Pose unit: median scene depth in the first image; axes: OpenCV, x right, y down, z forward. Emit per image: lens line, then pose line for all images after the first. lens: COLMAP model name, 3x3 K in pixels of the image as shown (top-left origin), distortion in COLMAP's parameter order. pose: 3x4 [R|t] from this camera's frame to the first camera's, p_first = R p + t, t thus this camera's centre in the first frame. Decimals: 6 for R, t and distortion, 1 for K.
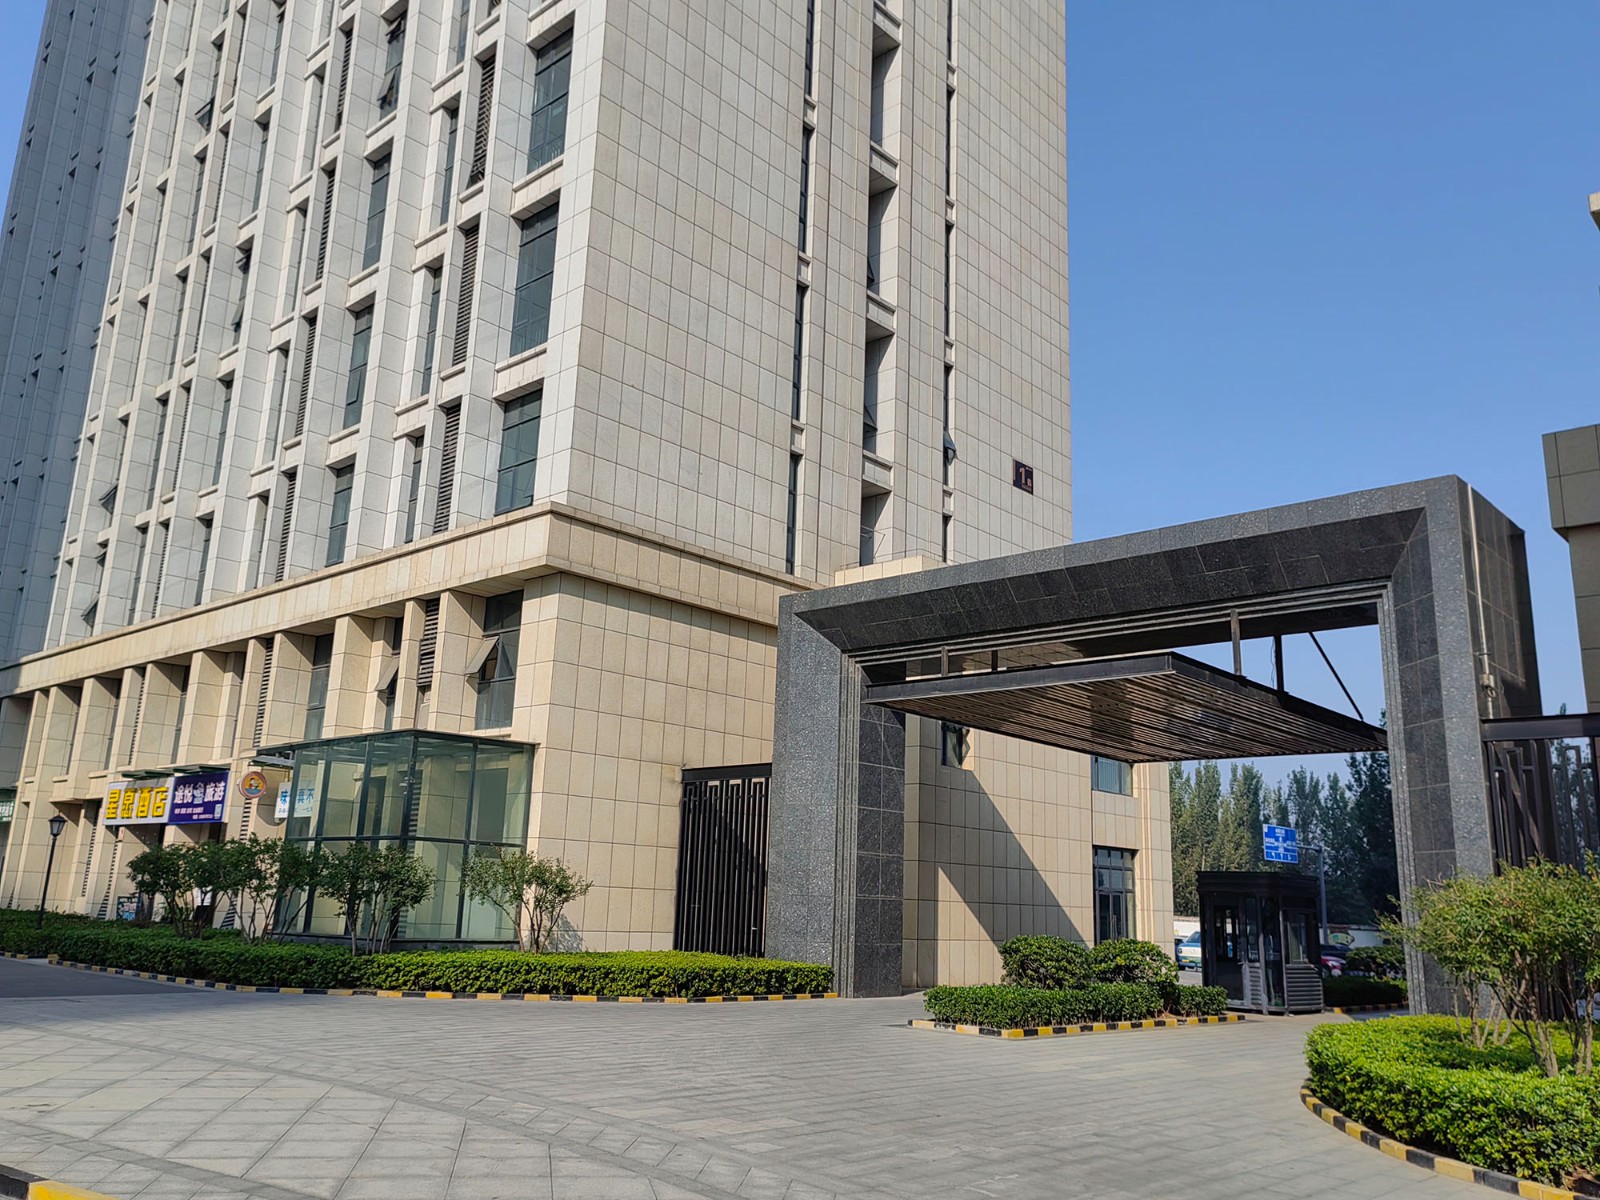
lens RADIAL K [[1267.4, 0, 790.0], [0, 1267.4, 602.3], [0, 0, 1]] dist [0.006613, 0.004303]
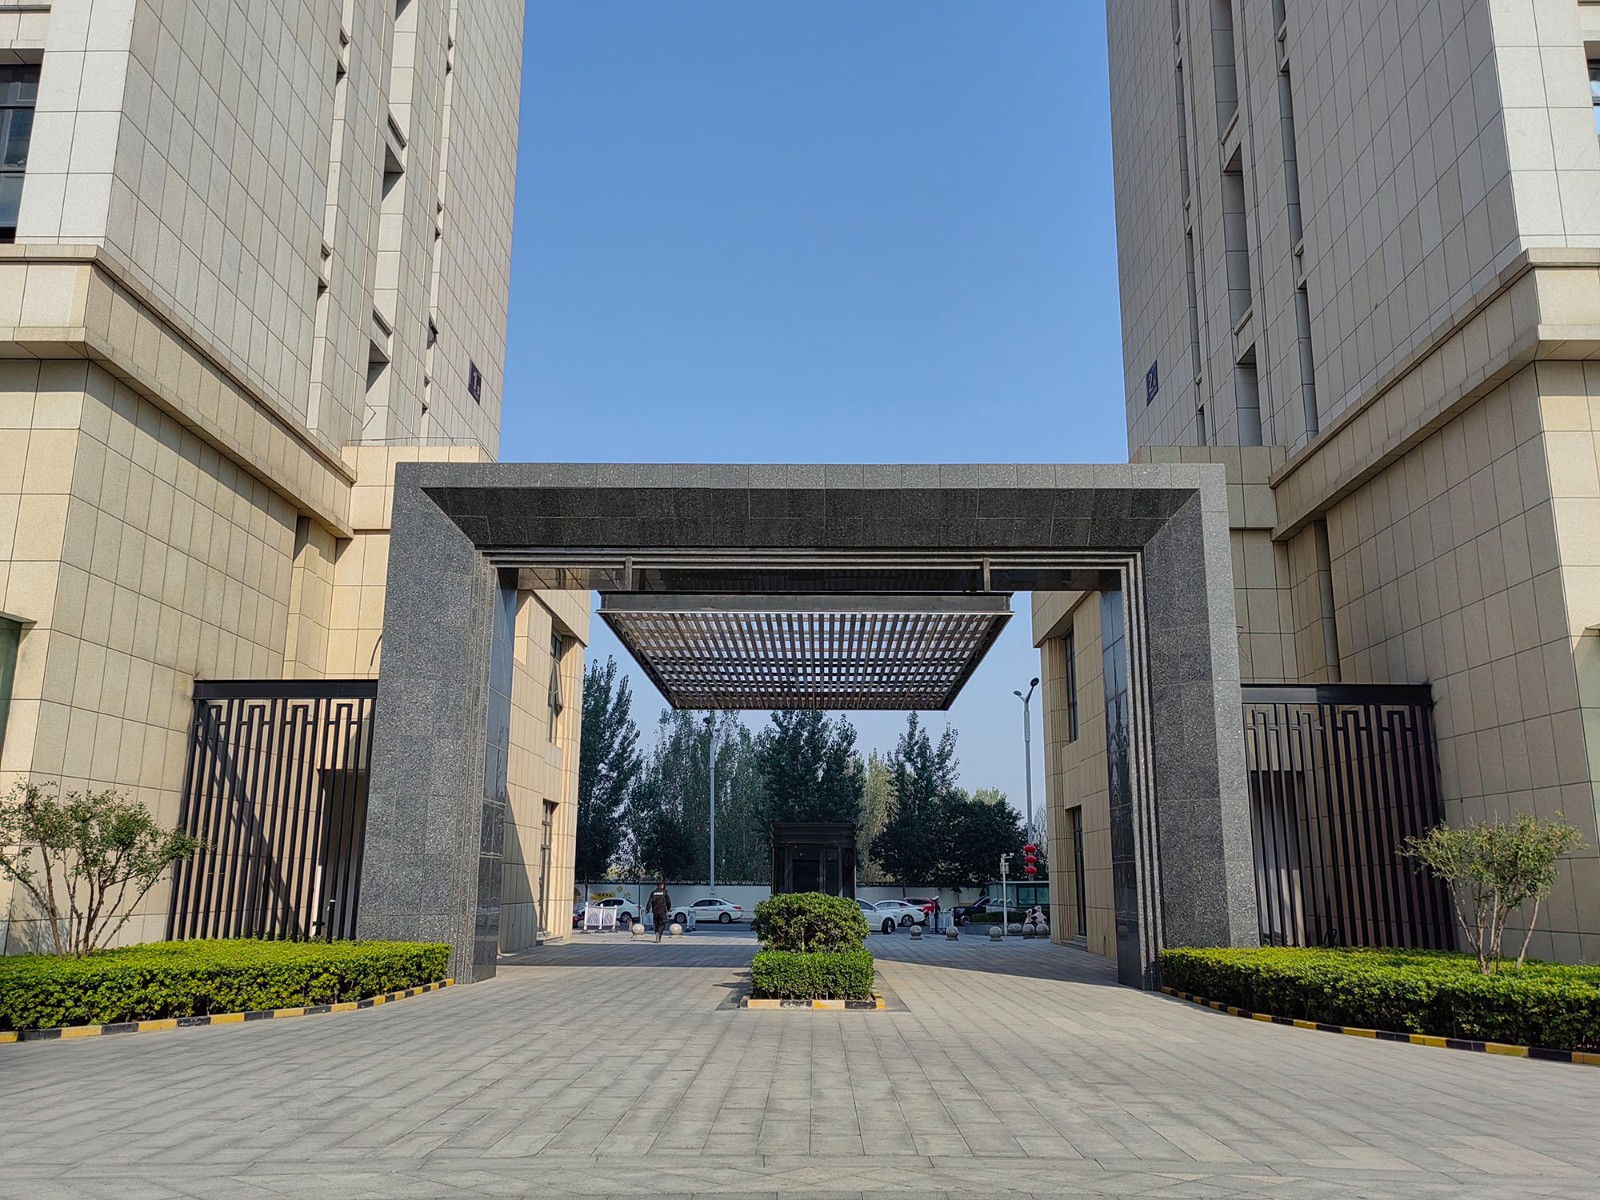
lens RADIAL K [[1257.9, 0, 800.0], [0, 1257.9, 600.0], [0, 0, 1]] dist [0.009121, 0.003217]
pose [[0.742441, 0.114933, 0.659979, -0.302577], [-0.132990, 0.990852, -0.022947, 0.059510], [-0.656579, -0.070734, 0.750933, 0.262589]]
